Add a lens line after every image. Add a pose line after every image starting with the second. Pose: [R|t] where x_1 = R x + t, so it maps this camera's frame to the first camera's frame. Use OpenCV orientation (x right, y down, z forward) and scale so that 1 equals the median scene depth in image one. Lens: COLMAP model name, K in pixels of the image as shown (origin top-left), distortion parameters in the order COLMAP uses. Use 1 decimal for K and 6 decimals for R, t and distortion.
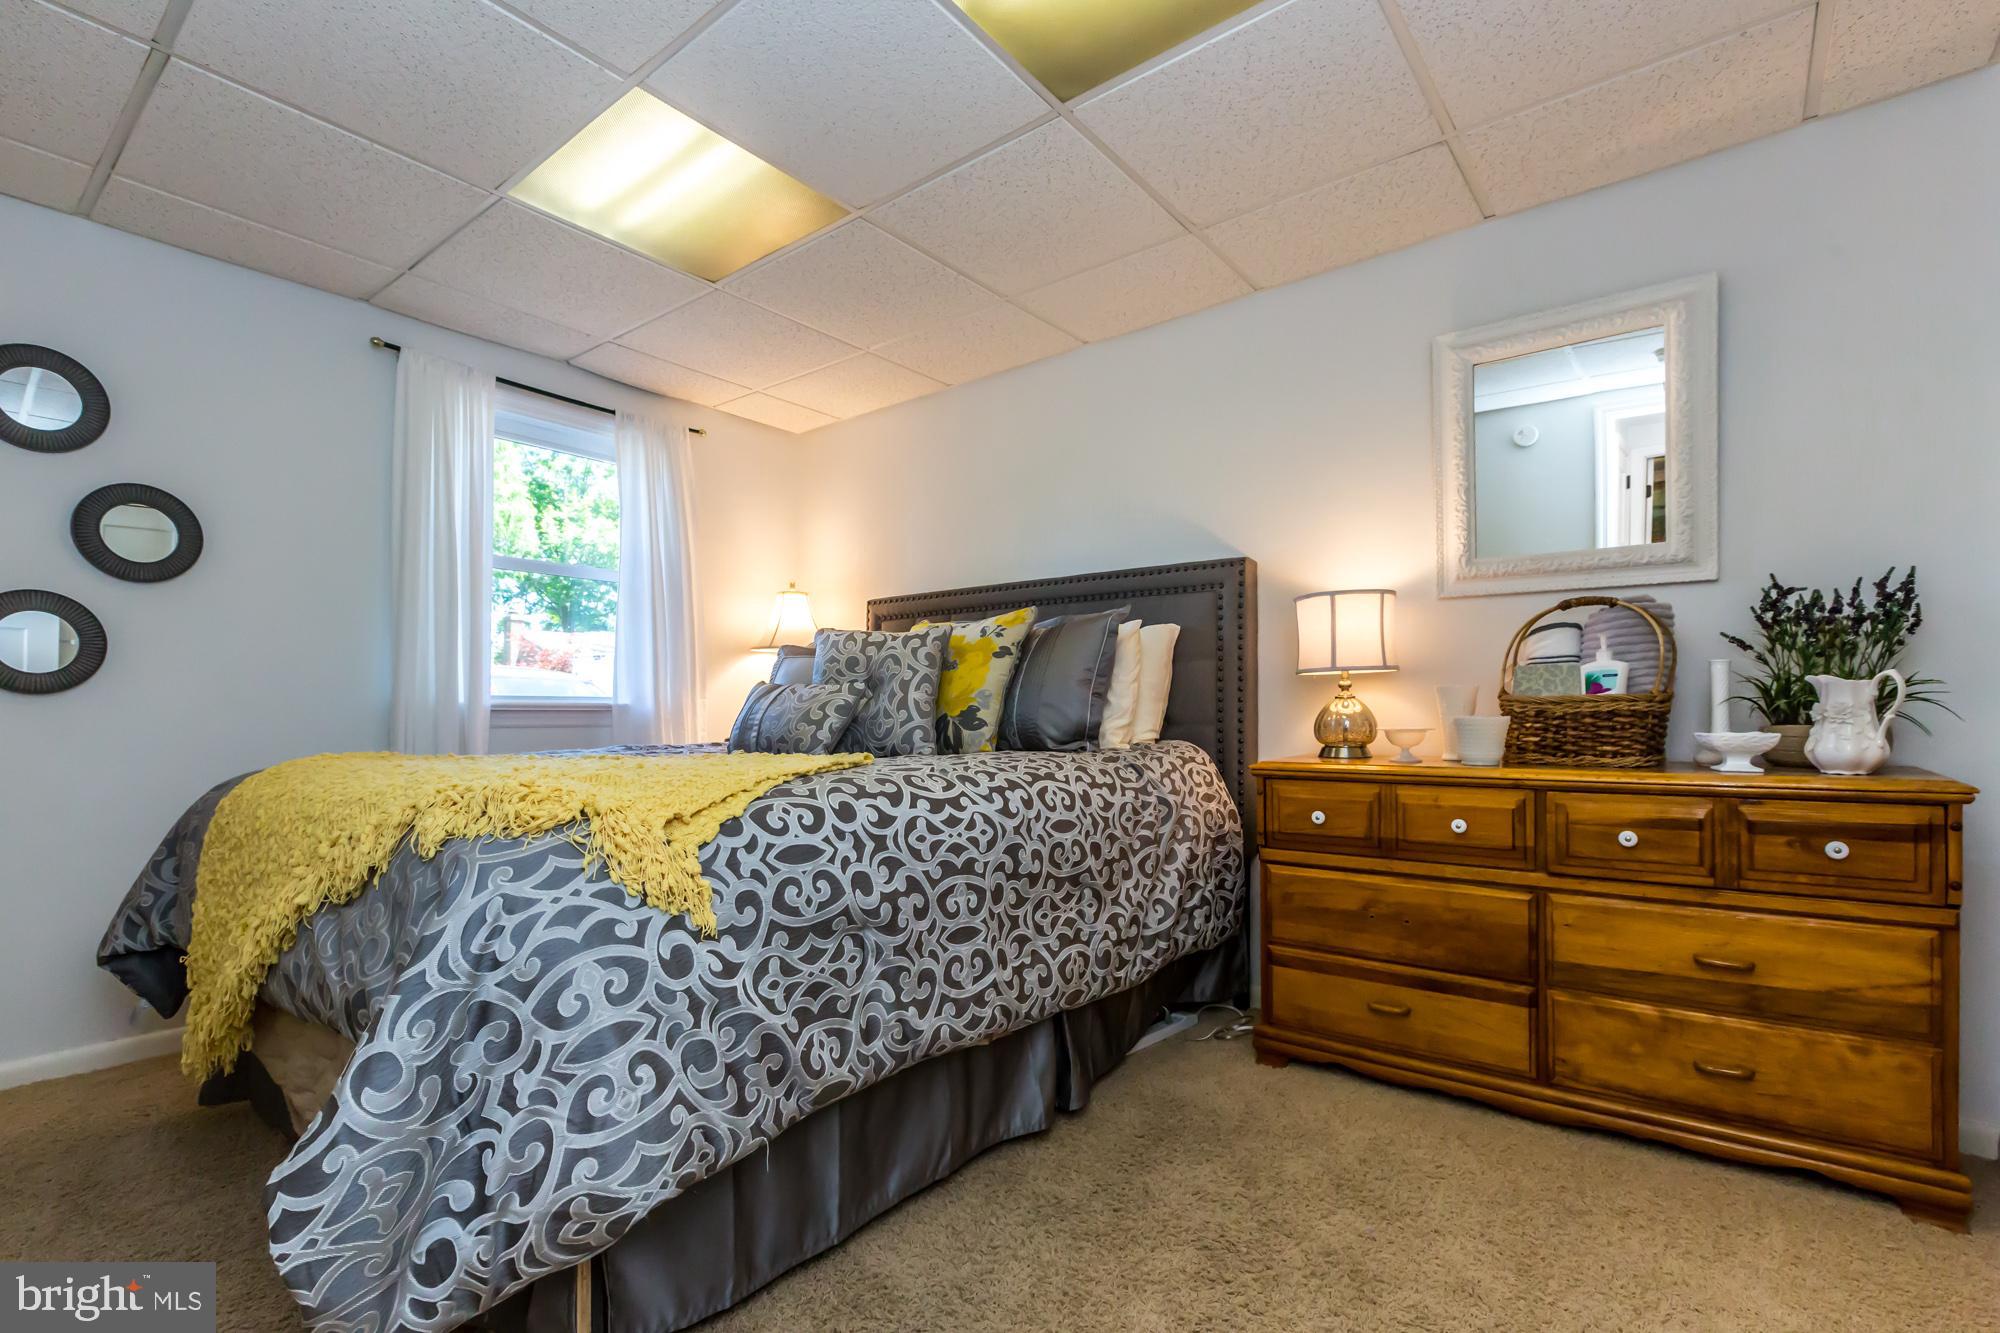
lens RADIAL K [[883.7, 0, 1014.6], [0, 883.7, 673.0], [0, 0, 1]] dist [0.012516, -0.000388]
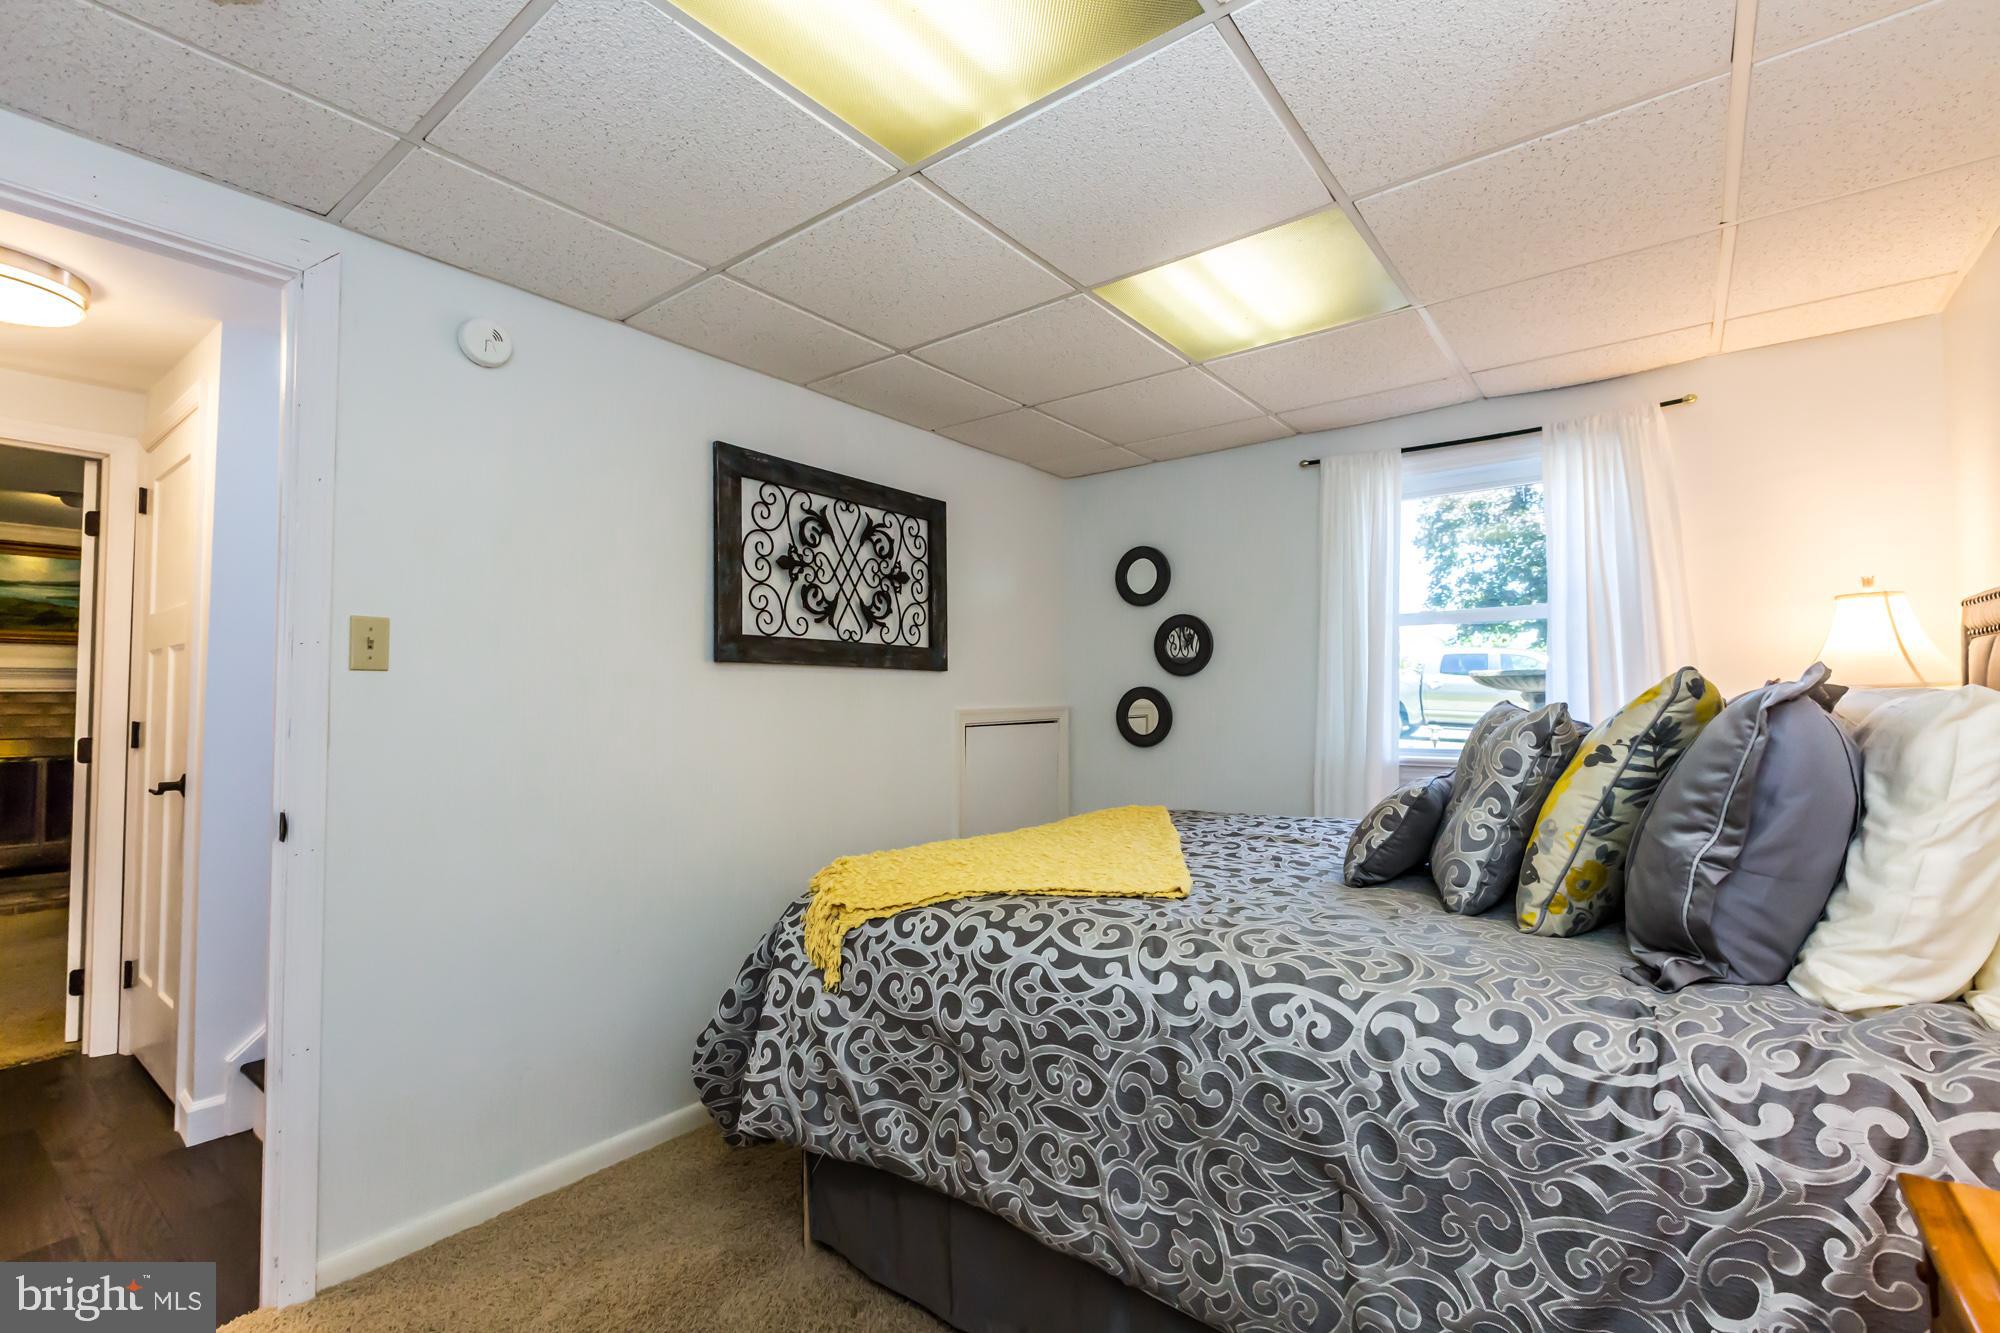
lens RADIAL K [[883.7, 0, 1014.6], [0, 883.7, 673.0], [0, 0, 1]] dist [0.012516, -0.000388]
pose [[0.025626, -0.031482, -0.999176, 0.884145], [0.052260, 0.998179, -0.030111, -0.125940], [0.998305, -0.051445, 0.027225, 1.017299]]
